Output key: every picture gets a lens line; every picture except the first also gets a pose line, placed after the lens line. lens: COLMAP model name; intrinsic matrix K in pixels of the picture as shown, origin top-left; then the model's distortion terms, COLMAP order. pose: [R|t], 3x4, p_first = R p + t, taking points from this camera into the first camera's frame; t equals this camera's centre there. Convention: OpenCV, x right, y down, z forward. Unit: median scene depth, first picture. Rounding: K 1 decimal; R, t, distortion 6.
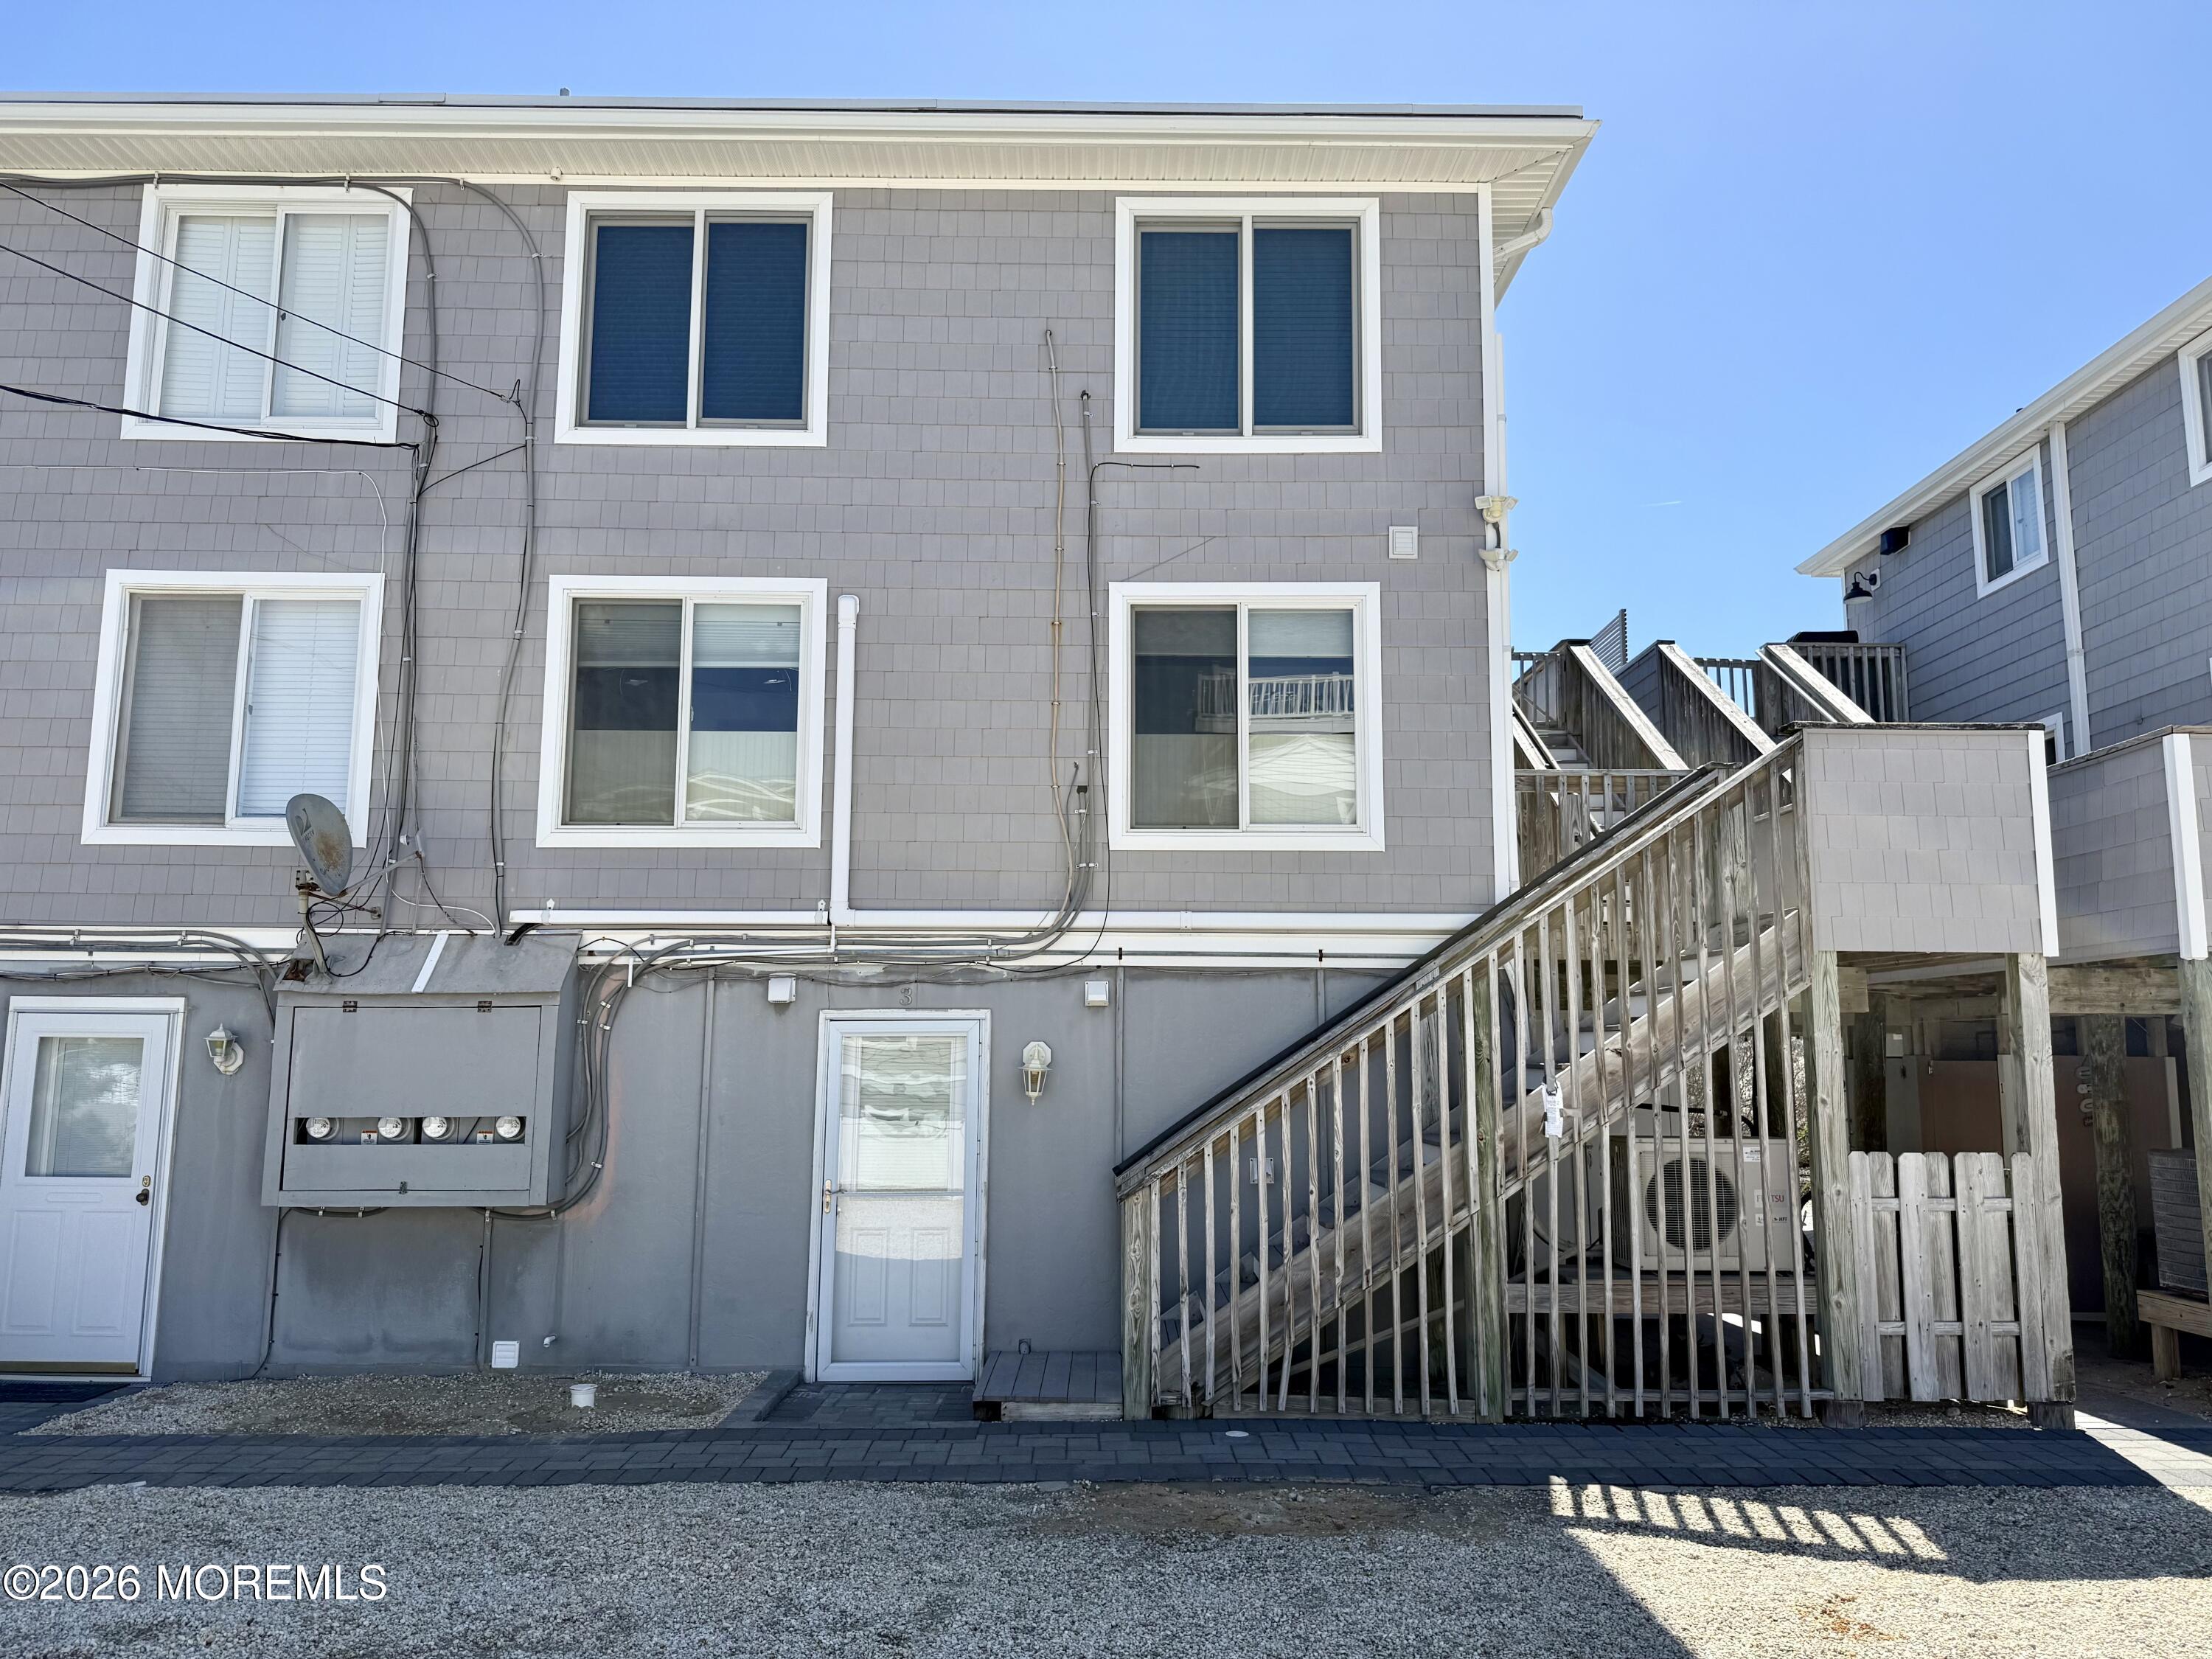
lens RADIAL K [[1603.9, 0, 1141.1], [0, 1603.9, 833.8], [0, 0, 1]] dist [0.098404, -0.171267]
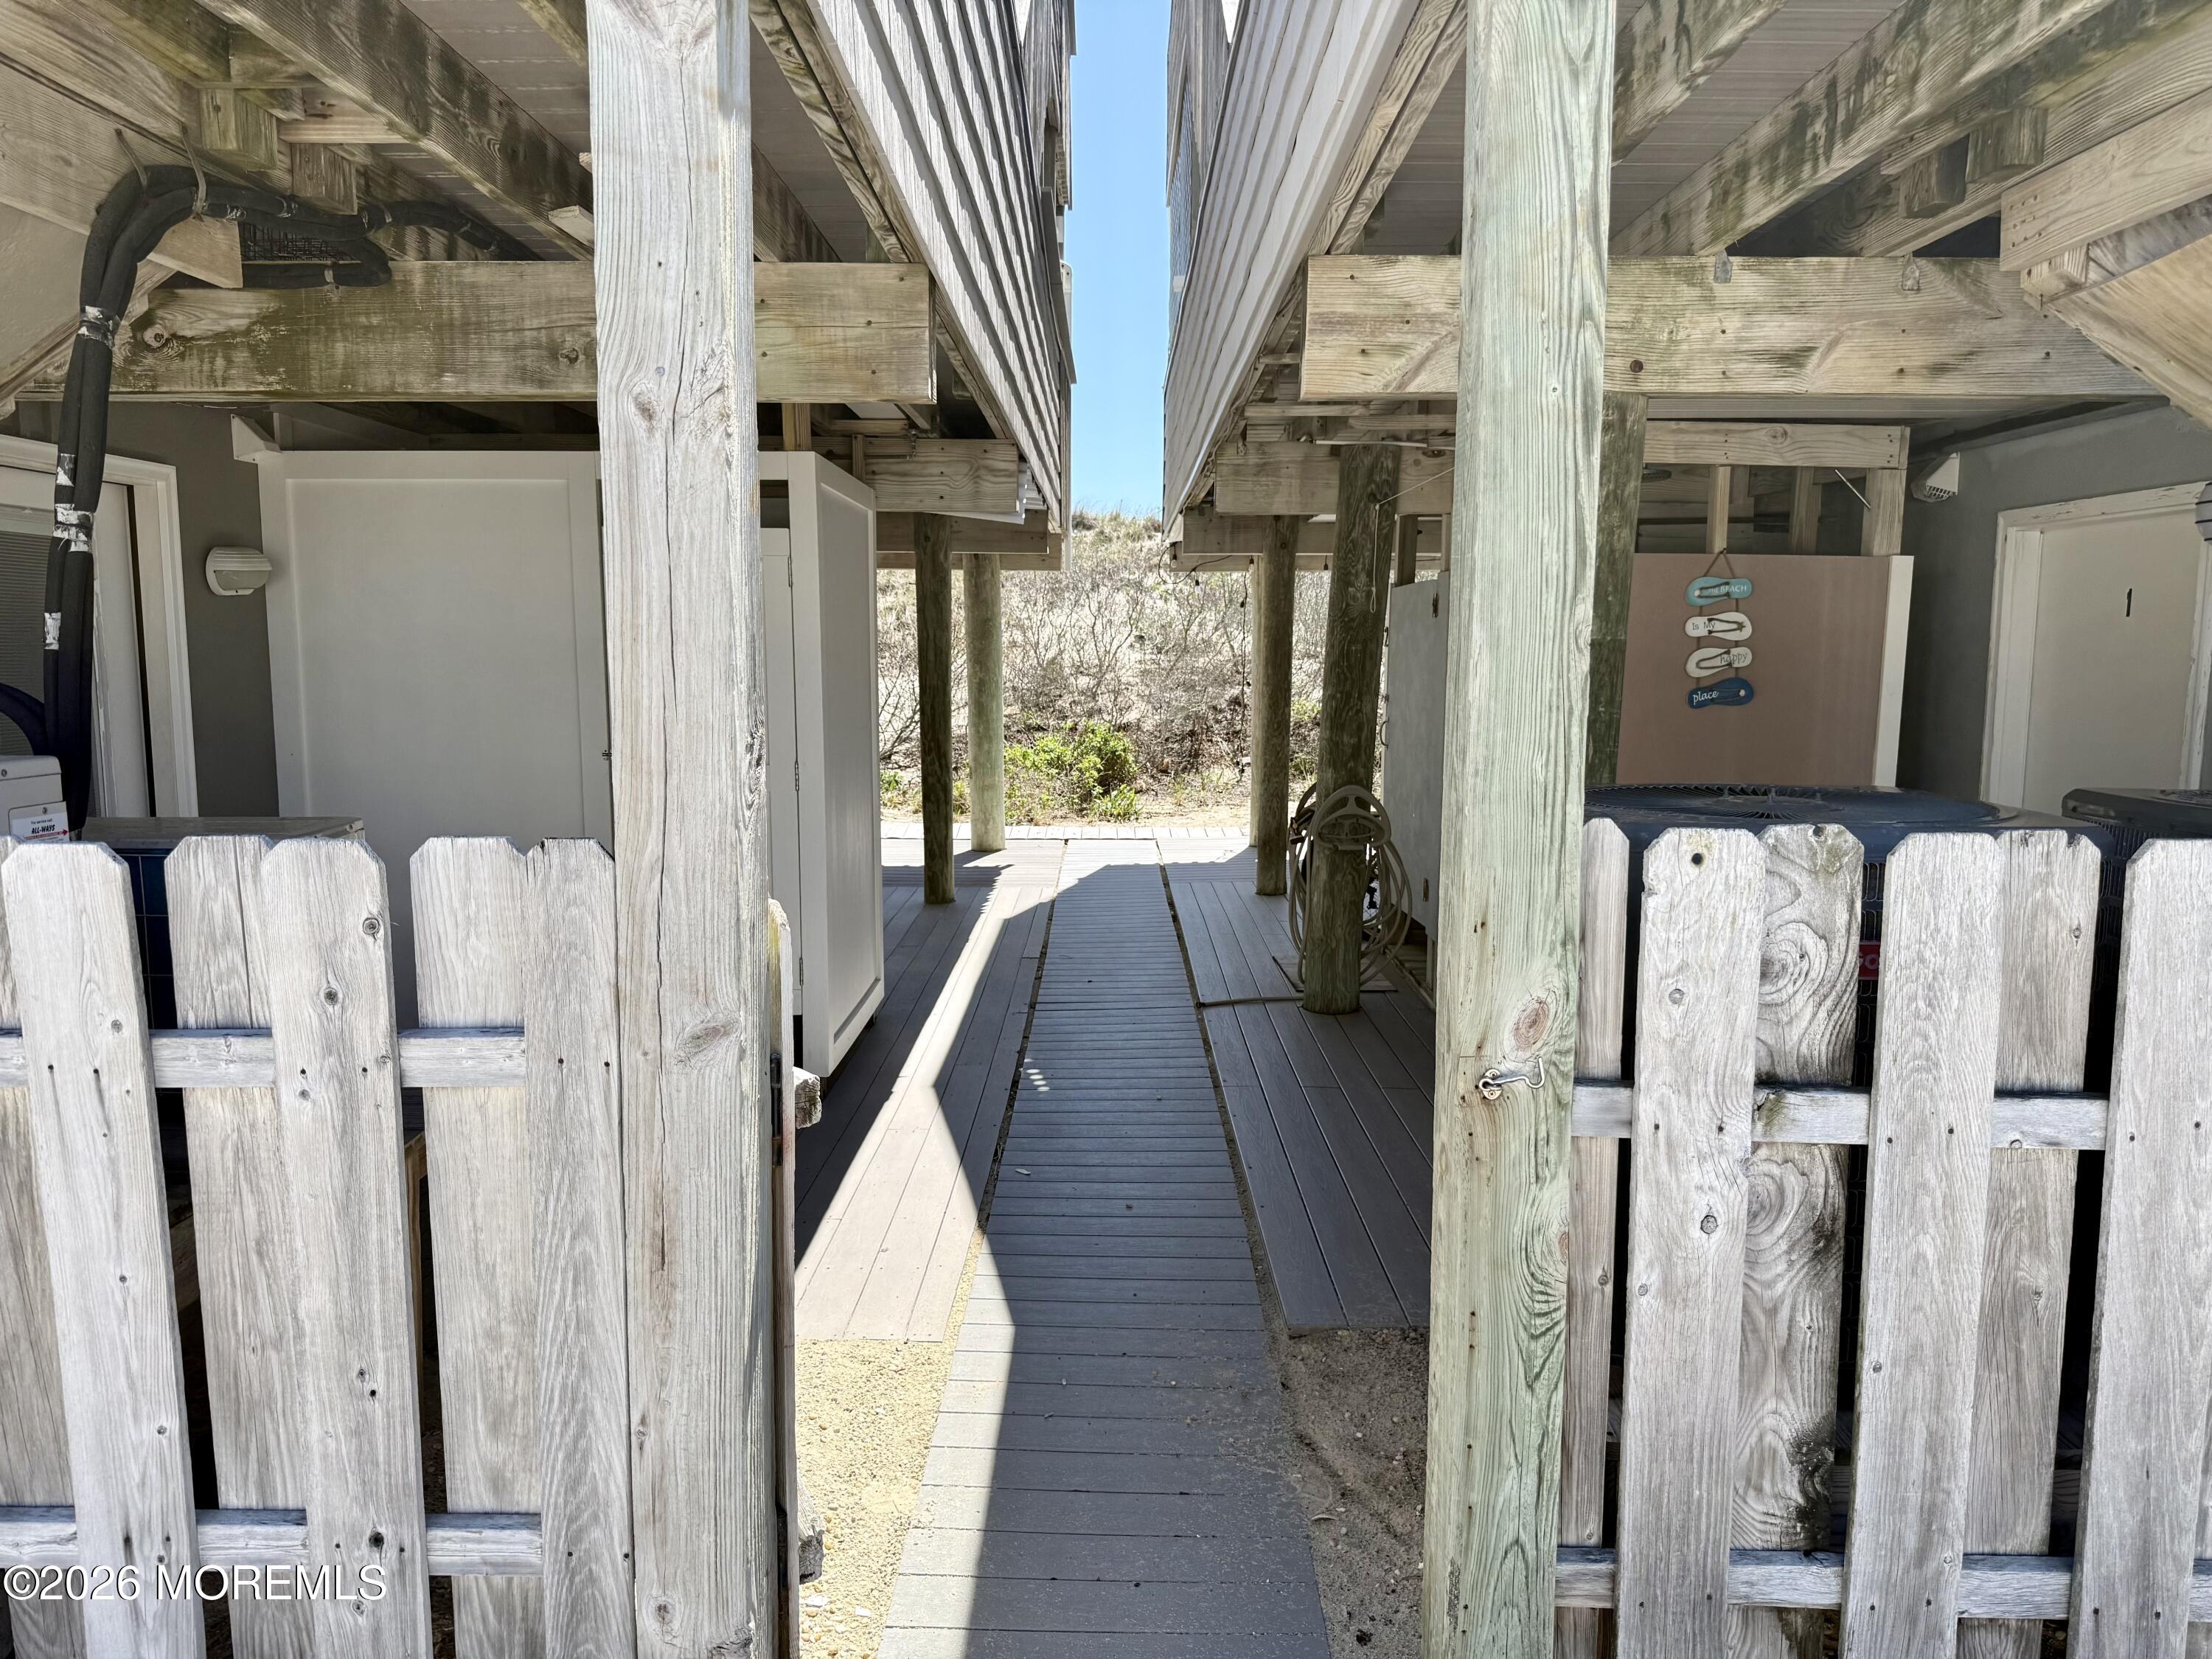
lens RADIAL K [[1578.7, 0, 1106.0], [0, 1578.7, 829.5], [0, 0, 1]] dist [0.088472, -0.109611]
pose [[0.999597, 0.000687, -0.028377, 0.527309], [0.006601, 0.966675, 0.255923, 0.118644], [0.027608, -0.256007, 0.966281, 0.674272]]
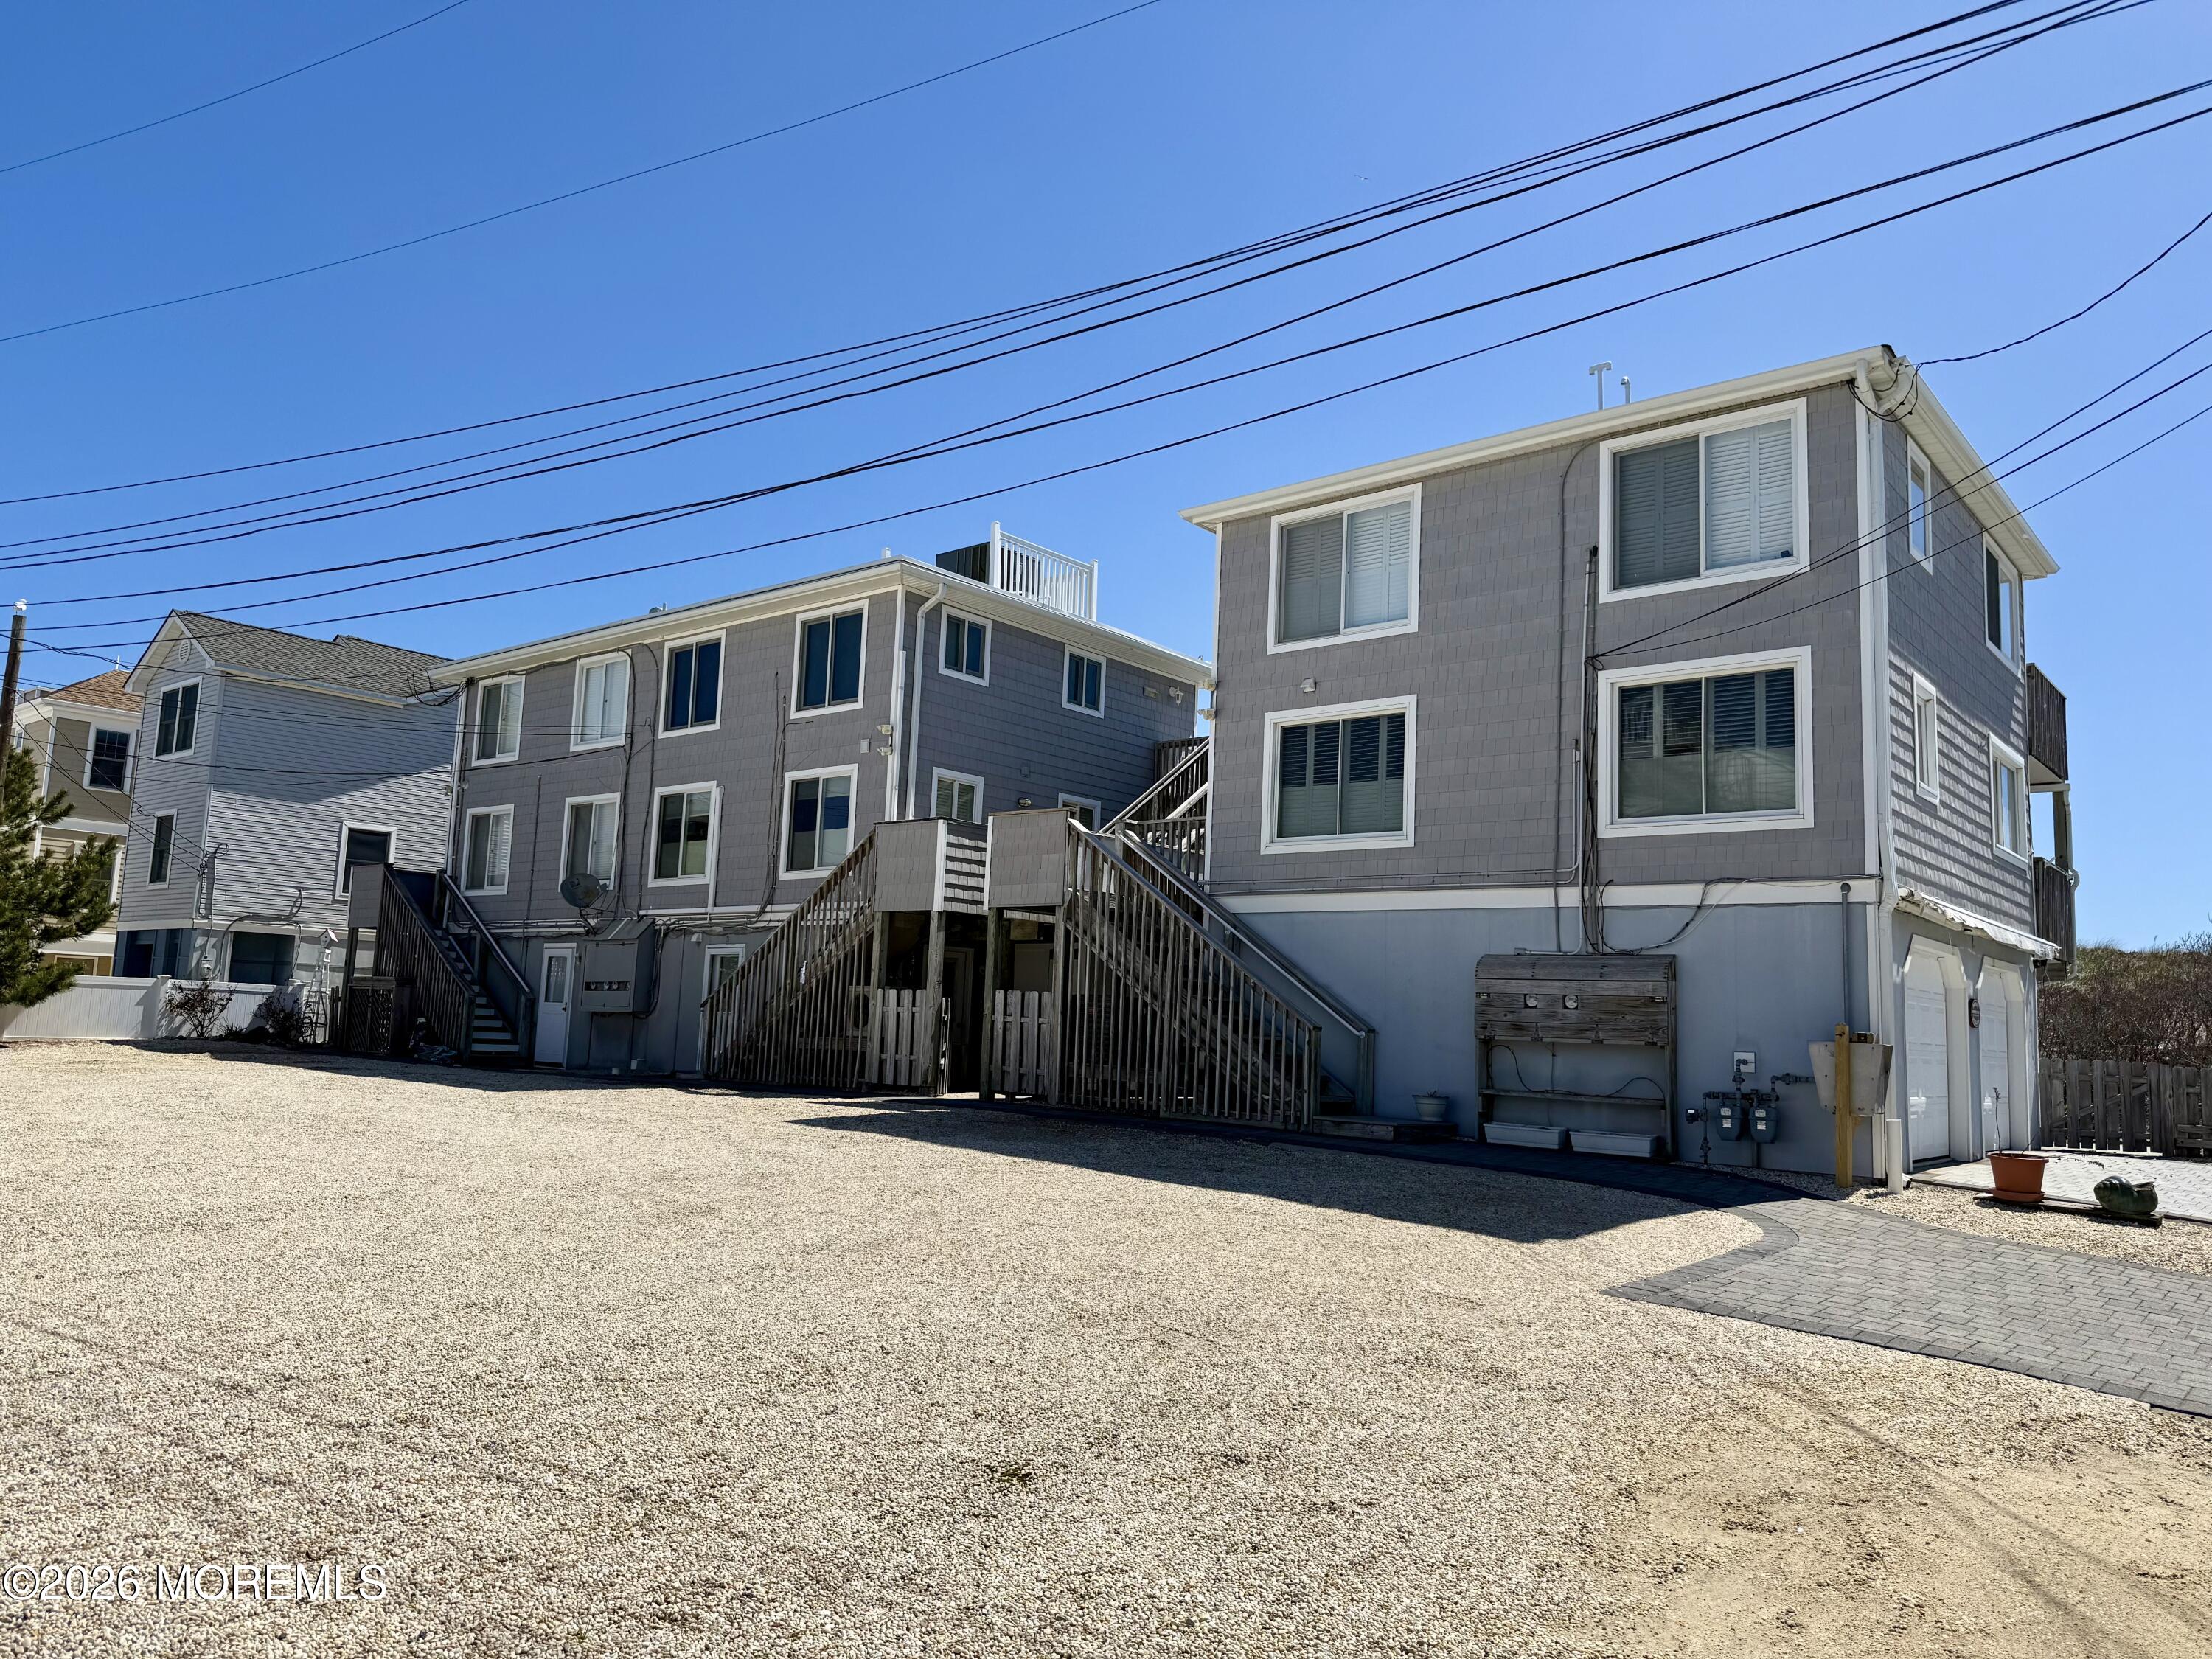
lens RADIAL K [[1578.7, 0, 1106.0], [0, 1578.7, 829.5], [0, 0, 1]] dist [0.088472, -0.109611]
pose [[0.757386, -0.059882, -0.650216, 1.989942], [0.057065, 0.998046, -0.025445, 0.023210], [0.650470, -0.017833, 0.759323, -0.556949]]
